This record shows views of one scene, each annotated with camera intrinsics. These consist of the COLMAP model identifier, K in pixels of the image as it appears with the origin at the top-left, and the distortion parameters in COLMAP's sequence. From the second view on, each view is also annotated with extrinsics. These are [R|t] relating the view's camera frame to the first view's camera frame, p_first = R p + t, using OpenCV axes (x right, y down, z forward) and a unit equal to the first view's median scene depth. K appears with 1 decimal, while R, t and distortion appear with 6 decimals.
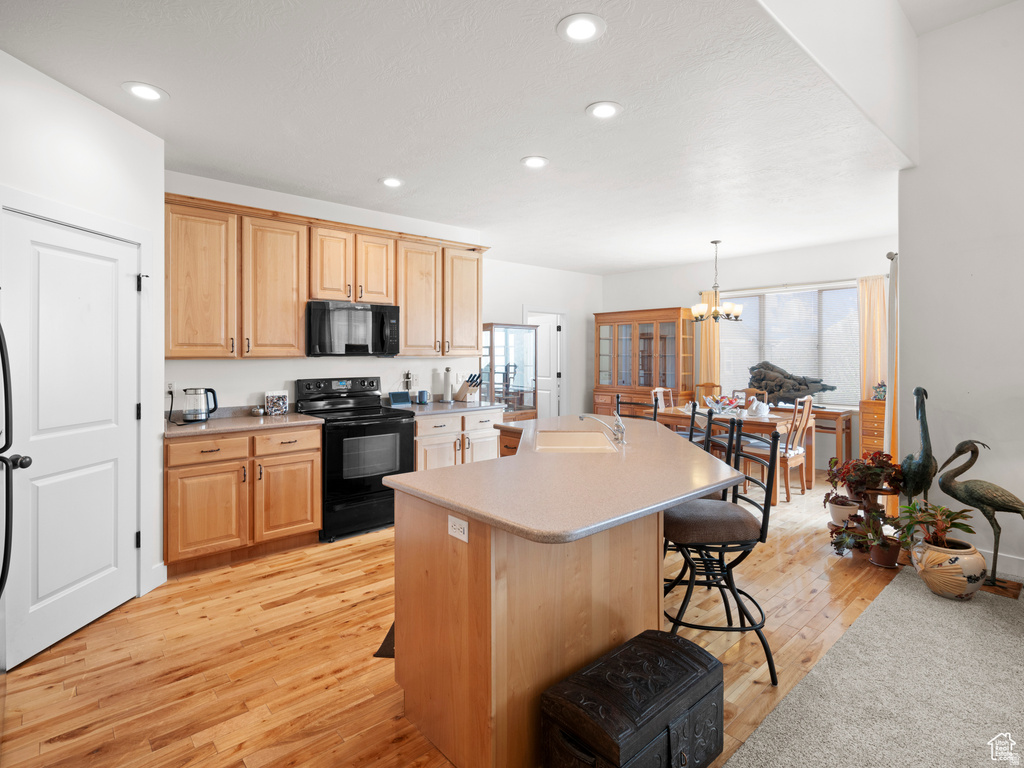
lens RADIAL K [[533.5, 0, 514.3], [0, 533.5, 354.0], [0, 0, 1]] dist [-0.004672, 0.004791]
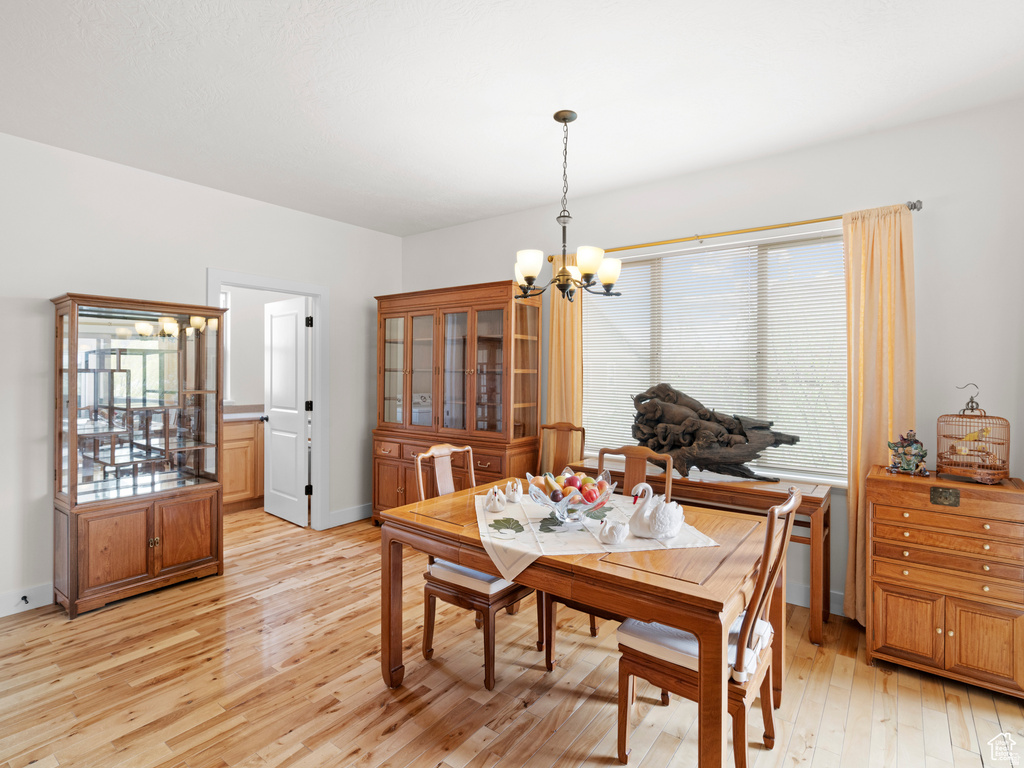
lens RADIAL K [[533.5, 0, 510.0], [0, 533.5, 377.2], [0, 0, 1]] dist [-0.004672, 0.004791]
pose [[0.981938, -0.000079, 0.189202, 0.234577], [-0.003514, 0.999820, 0.018657, -0.001774], [-0.189170, -0.018985, 0.981761, 0.536658]]
